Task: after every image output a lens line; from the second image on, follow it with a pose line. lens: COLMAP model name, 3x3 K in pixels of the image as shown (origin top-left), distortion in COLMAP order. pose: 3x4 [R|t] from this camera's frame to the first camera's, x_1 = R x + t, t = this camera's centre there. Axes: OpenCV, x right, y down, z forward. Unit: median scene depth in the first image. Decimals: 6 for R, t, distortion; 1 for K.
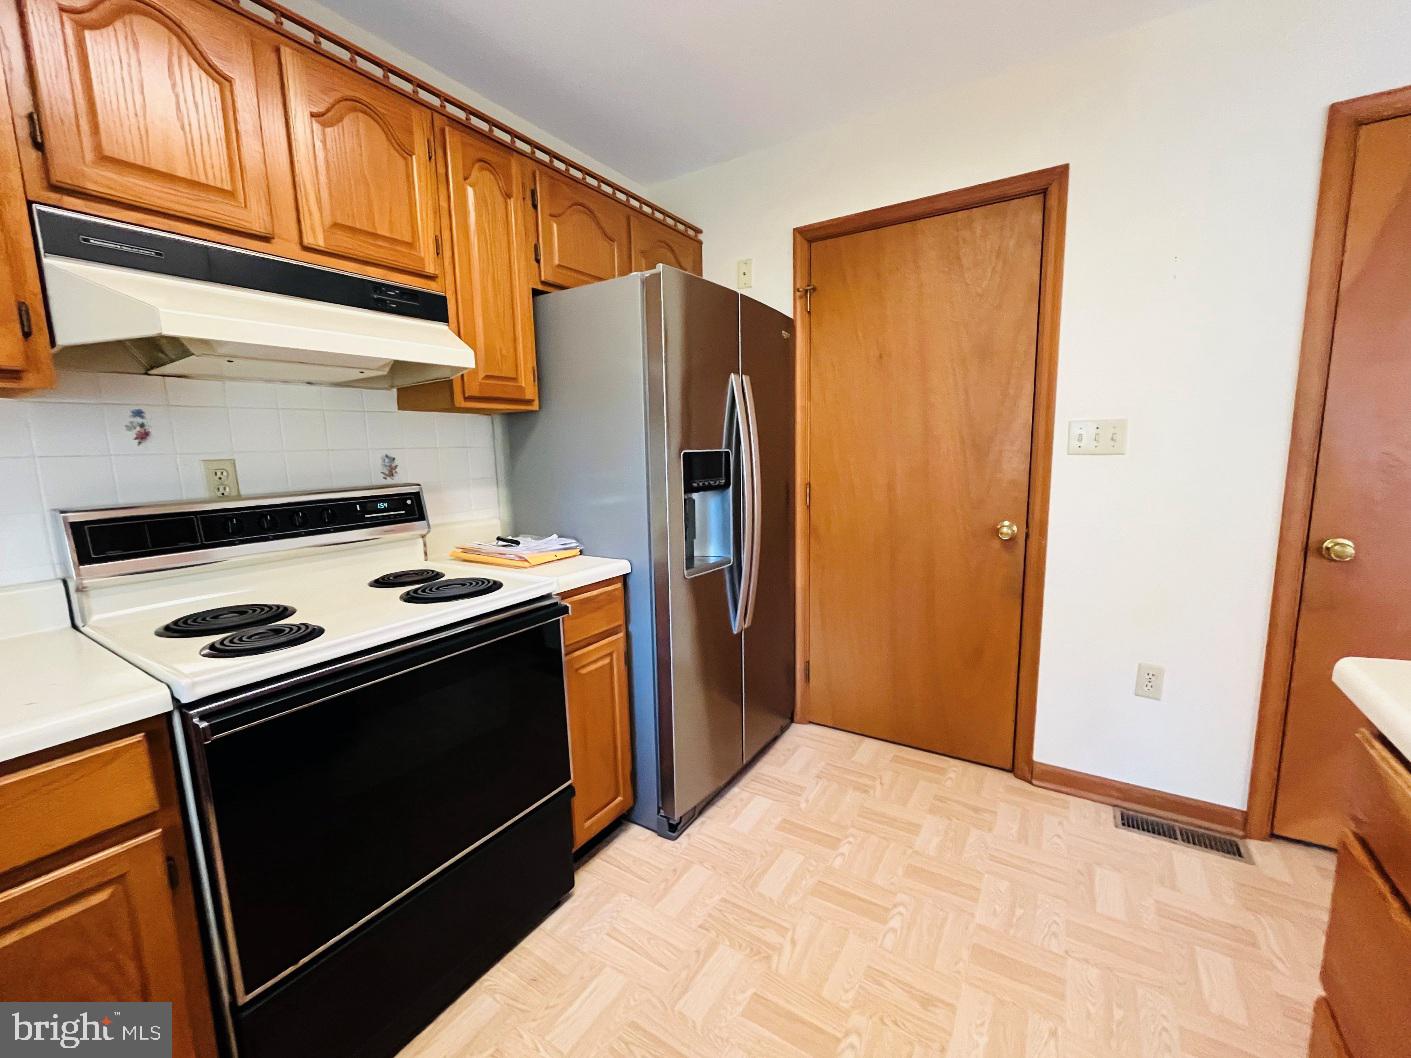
lens RADIAL K [[578.8, 0, 705.1], [0, 578.8, 521.8], [0, 0, 1]] dist [0.001104, 0.000470]
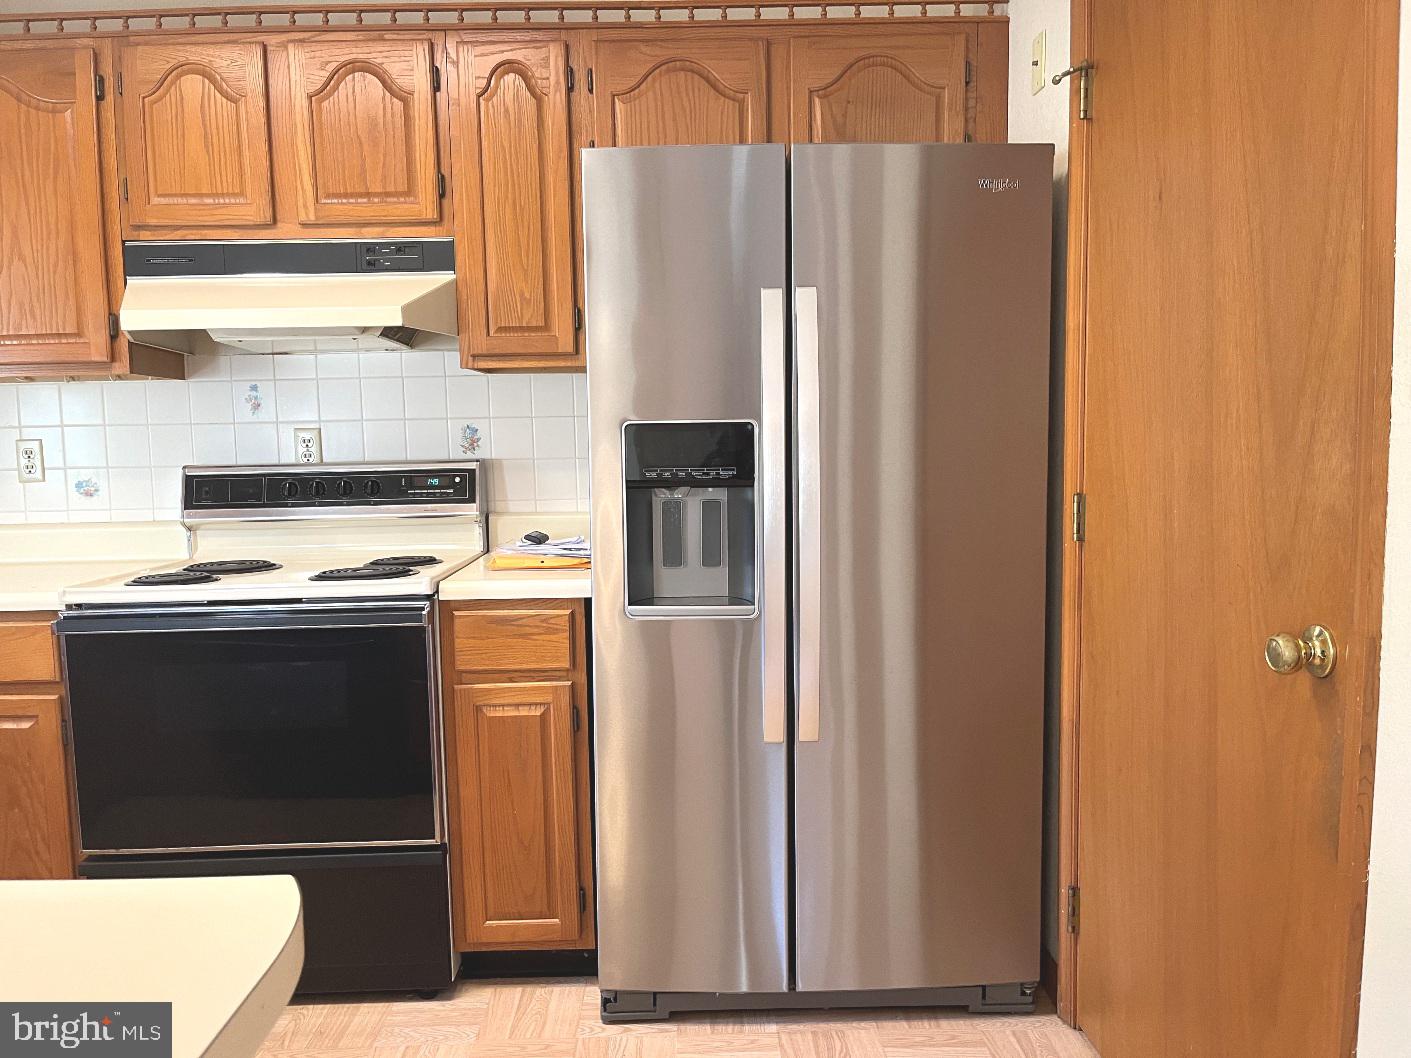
lens RADIAL K [[1071.6, 0, 705.5], [0, 1071.6, 529.0], [0, 0, 1]] dist [0.025840, -0.003798]
pose [[0.568077, 0.083666, -0.818711, 1.051315], [-0.103657, 0.994170, 0.029672, -0.048802], [0.816421, 0.068009, 0.573438, 0.403265]]
